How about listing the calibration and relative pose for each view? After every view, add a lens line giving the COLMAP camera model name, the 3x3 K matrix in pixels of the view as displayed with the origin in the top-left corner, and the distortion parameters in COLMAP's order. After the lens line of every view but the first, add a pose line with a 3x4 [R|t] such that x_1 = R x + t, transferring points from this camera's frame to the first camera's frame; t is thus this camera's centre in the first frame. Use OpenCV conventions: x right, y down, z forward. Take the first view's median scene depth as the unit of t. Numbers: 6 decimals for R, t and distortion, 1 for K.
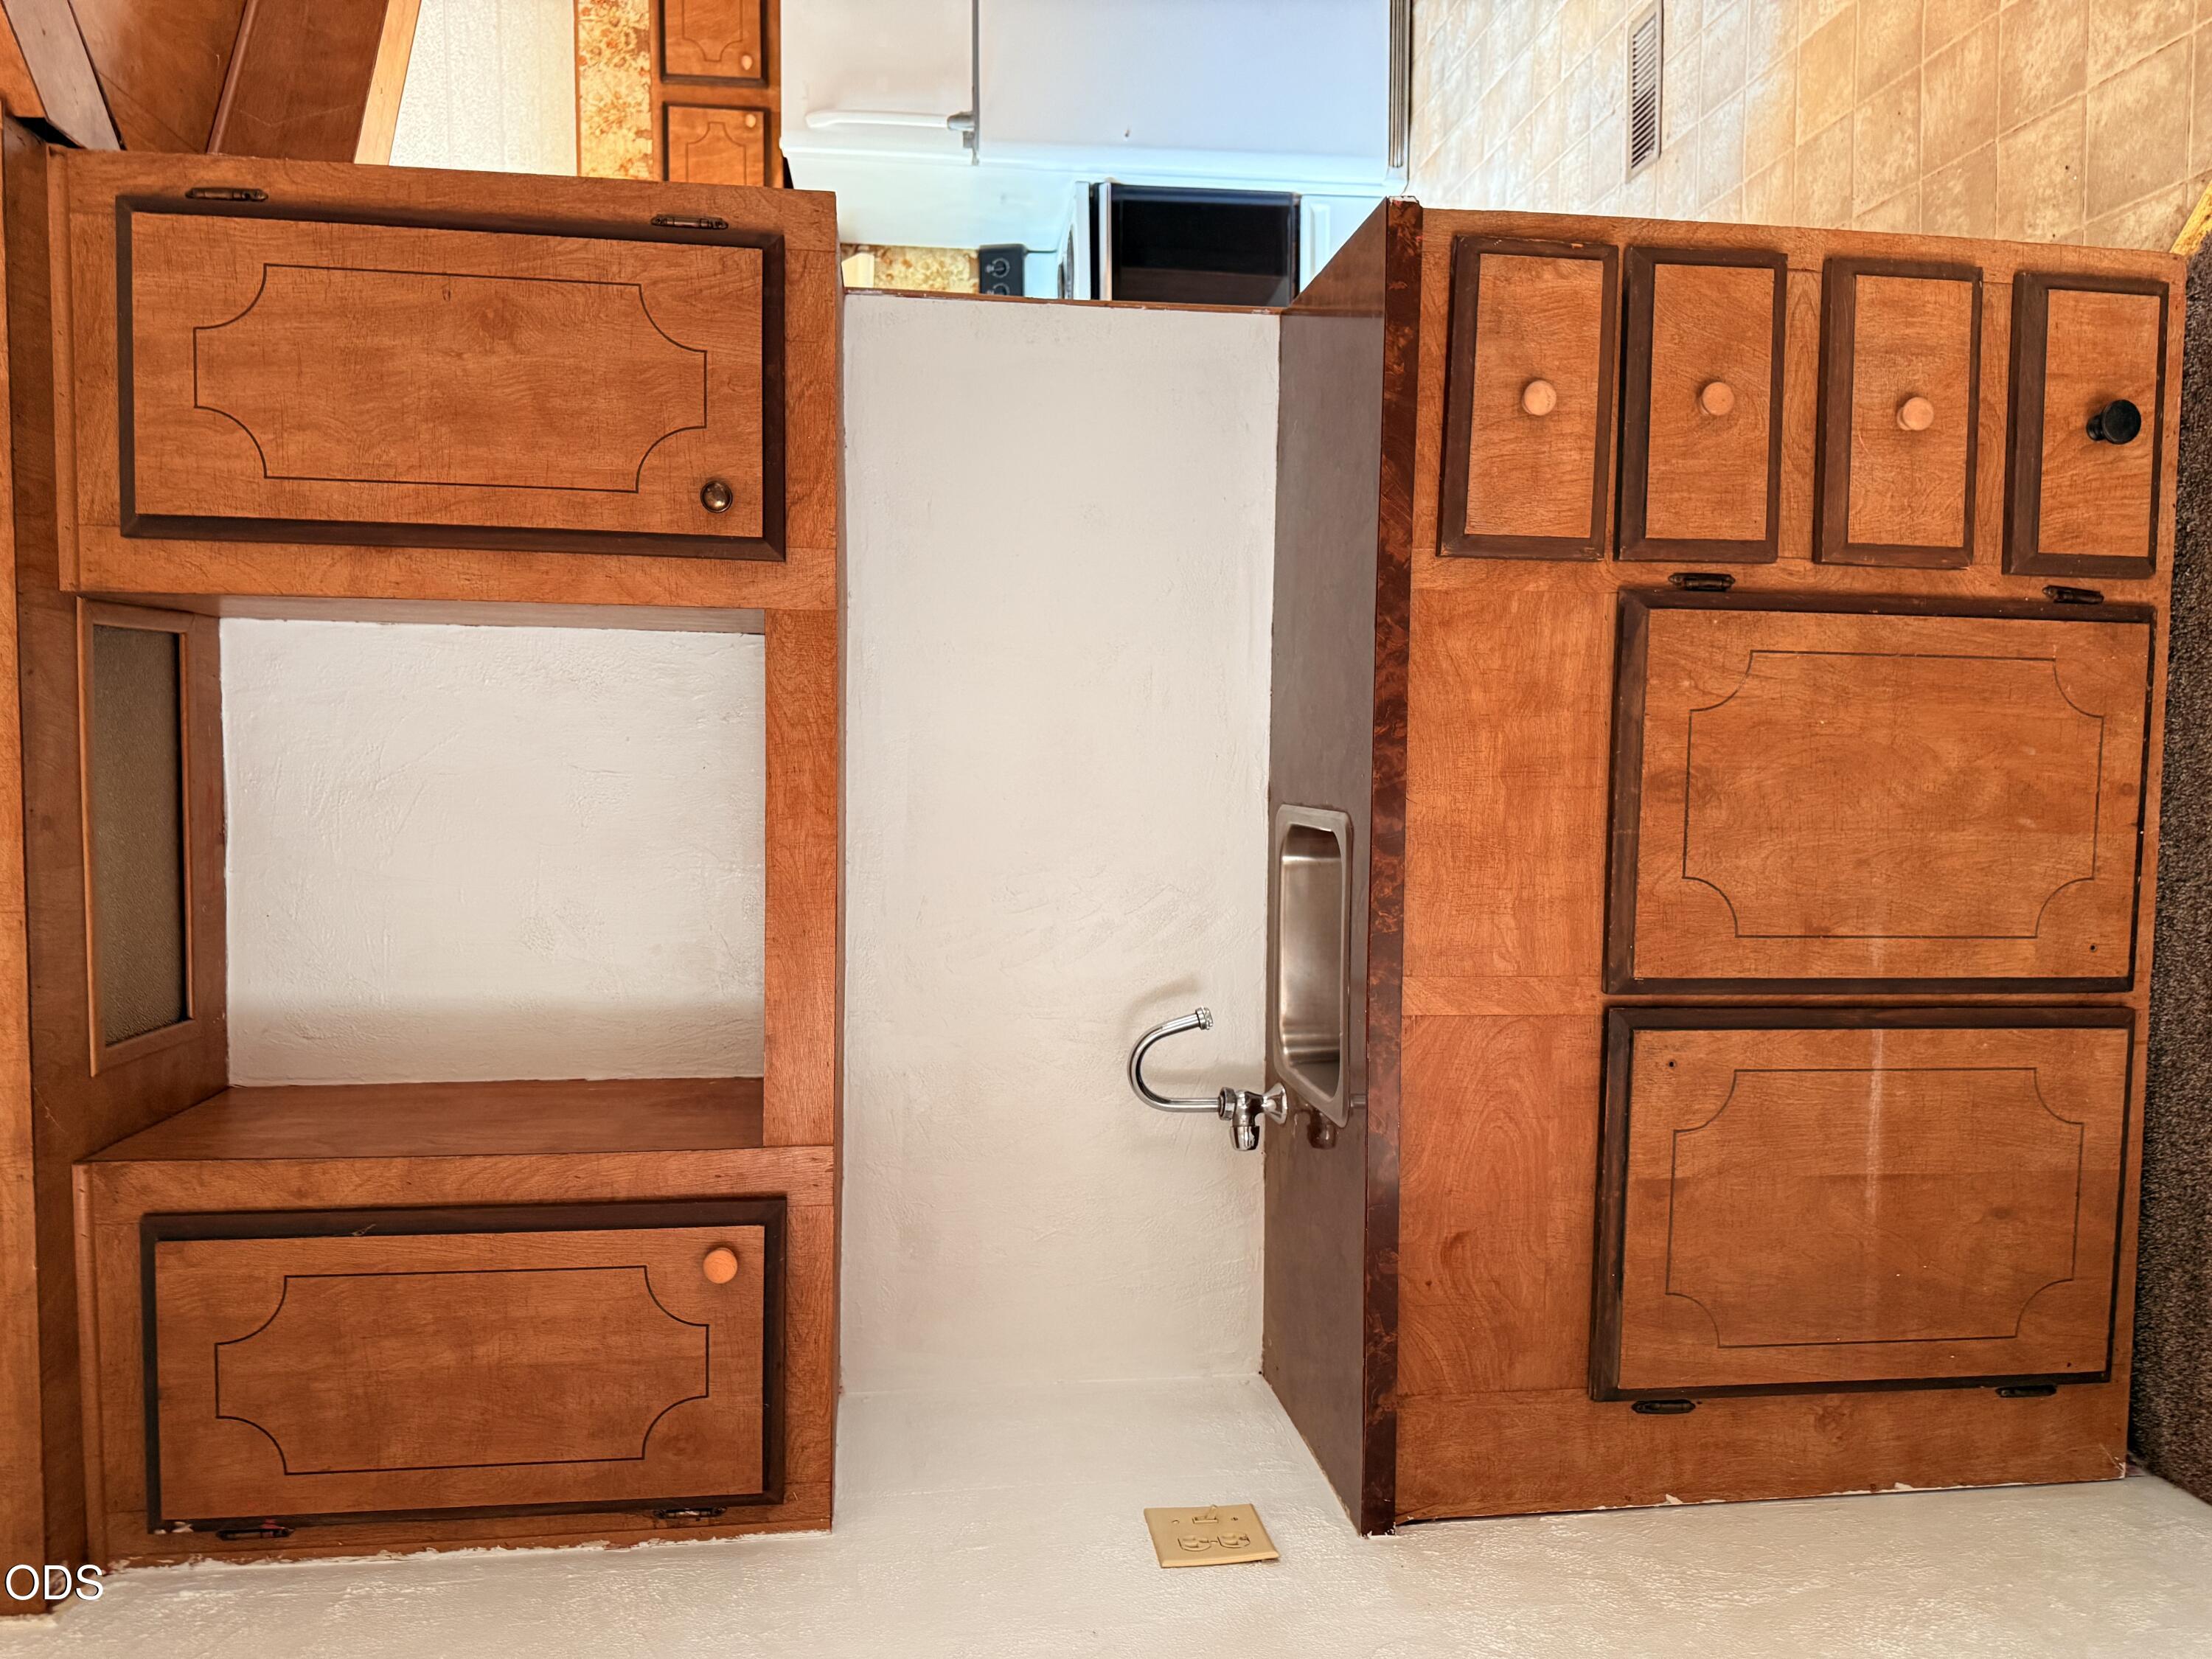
lens RADIAL K [[1567.1, 0, 1106.0], [0, 1567.1, 829.5], [0, 0, 1]] dist [0.033898, -0.039588]
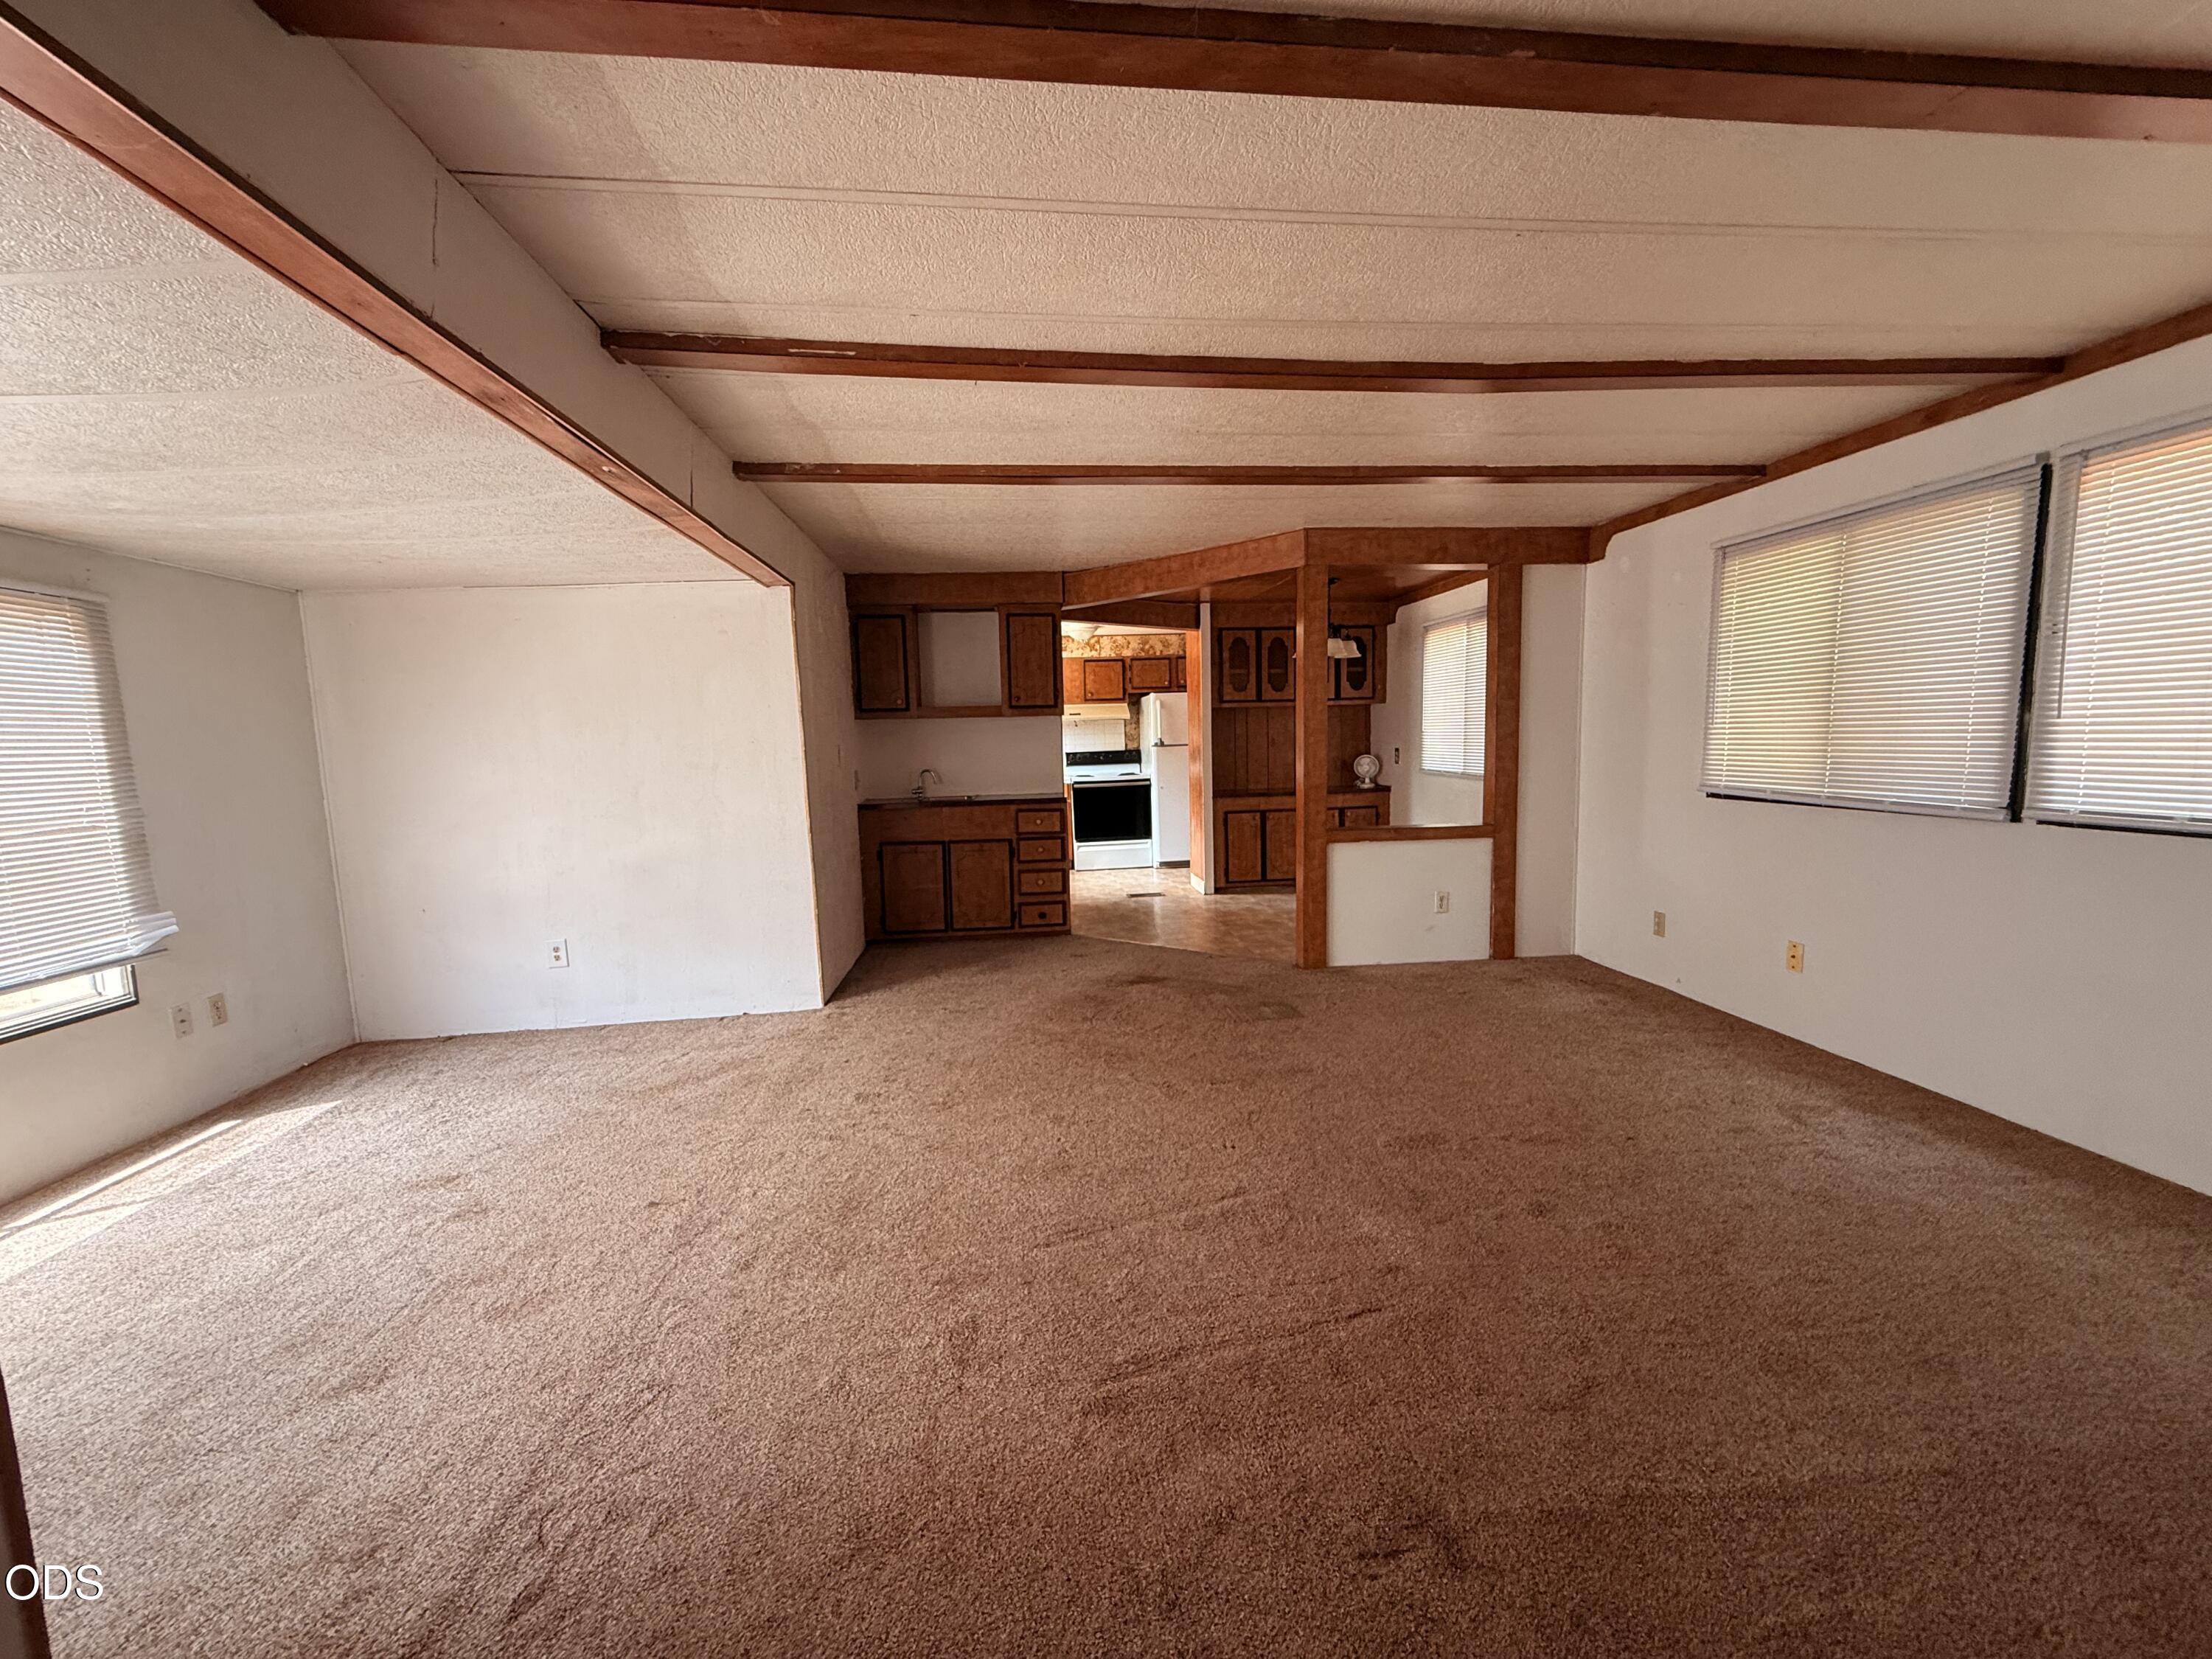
lens RADIAL K [[883.3, 0, 1097.4], [0, 883.3, 827.7], [0, 0, 1]] dist [0.003029, -0.000111]
pose [[0.050208, 0.998474, -0.022983, 0.229924], [-0.987221, 0.046131, -0.152537, 0.028995], [-0.151244, 0.030348, 0.988030, -1.559459]]
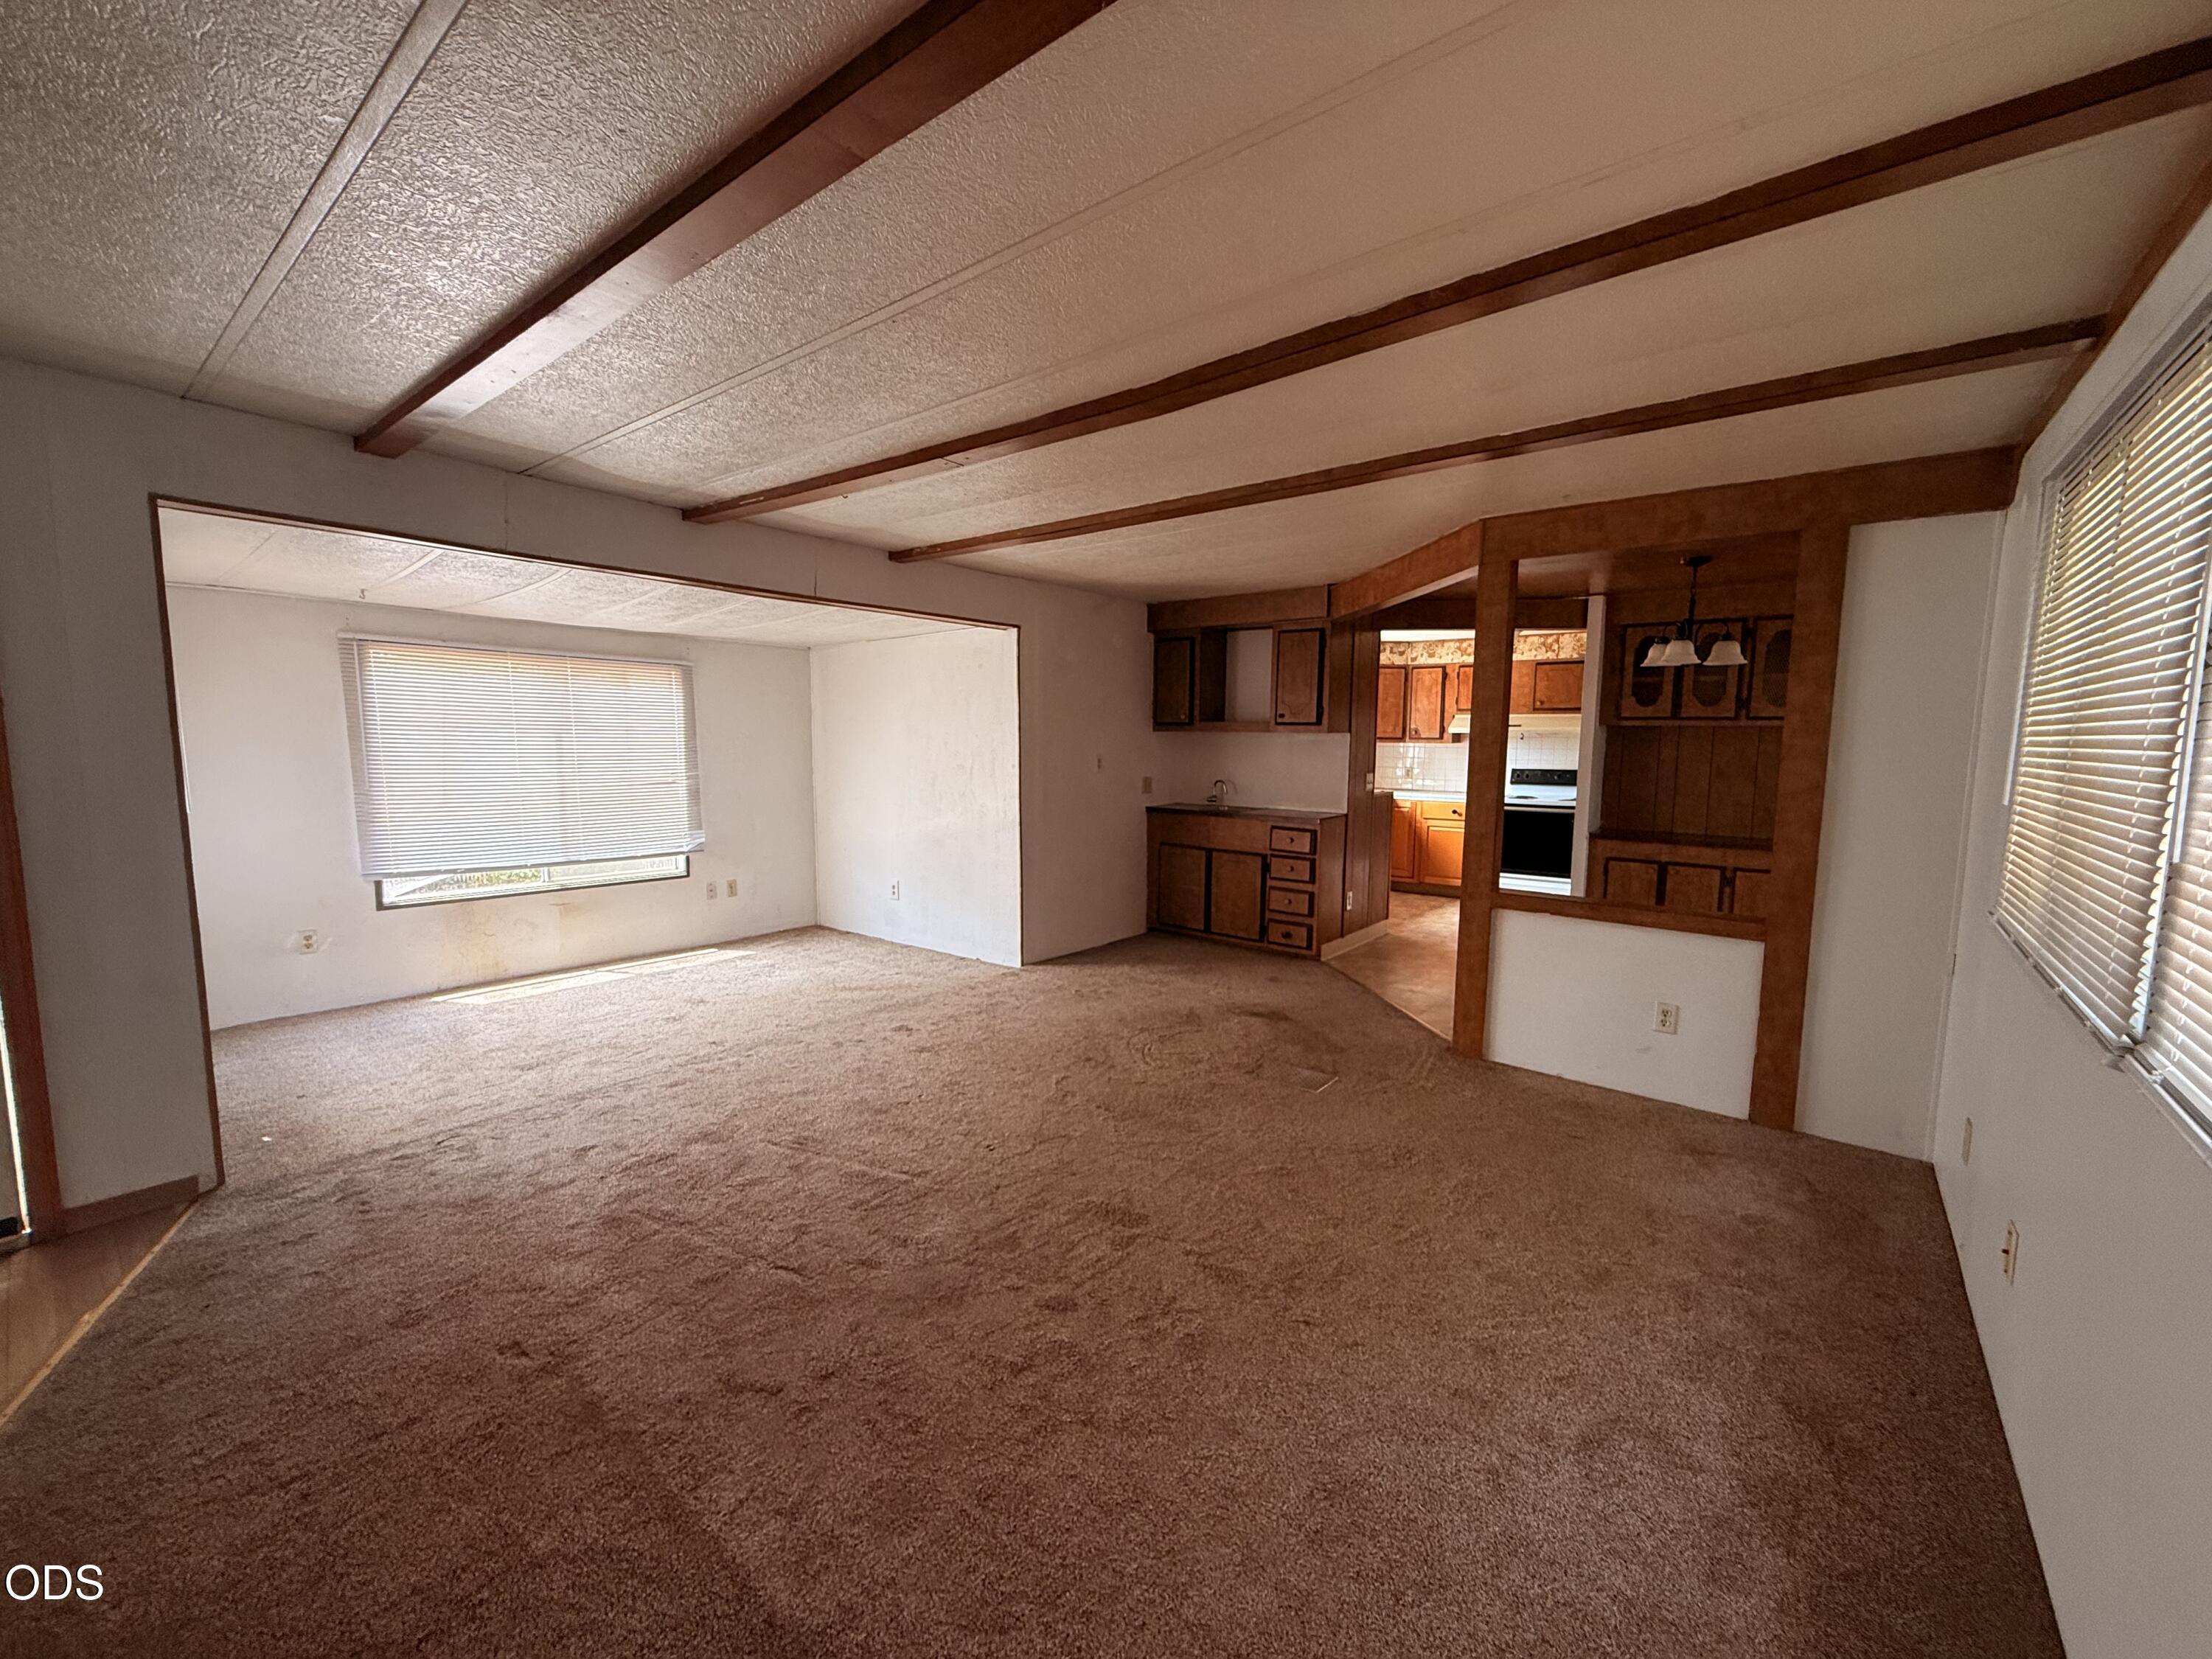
lens RADIAL K [[883.3, 0, 1097.4], [0, 883.3, 827.7], [0, 0, 1]] dist [0.003029, -0.000111]
pose [[-0.080066, 0.996790, 0.000023, 0.165102], [-0.808996, -0.064995, 0.584209, -1.020953], [0.582335, 0.046756, 0.811603, -1.408731]]
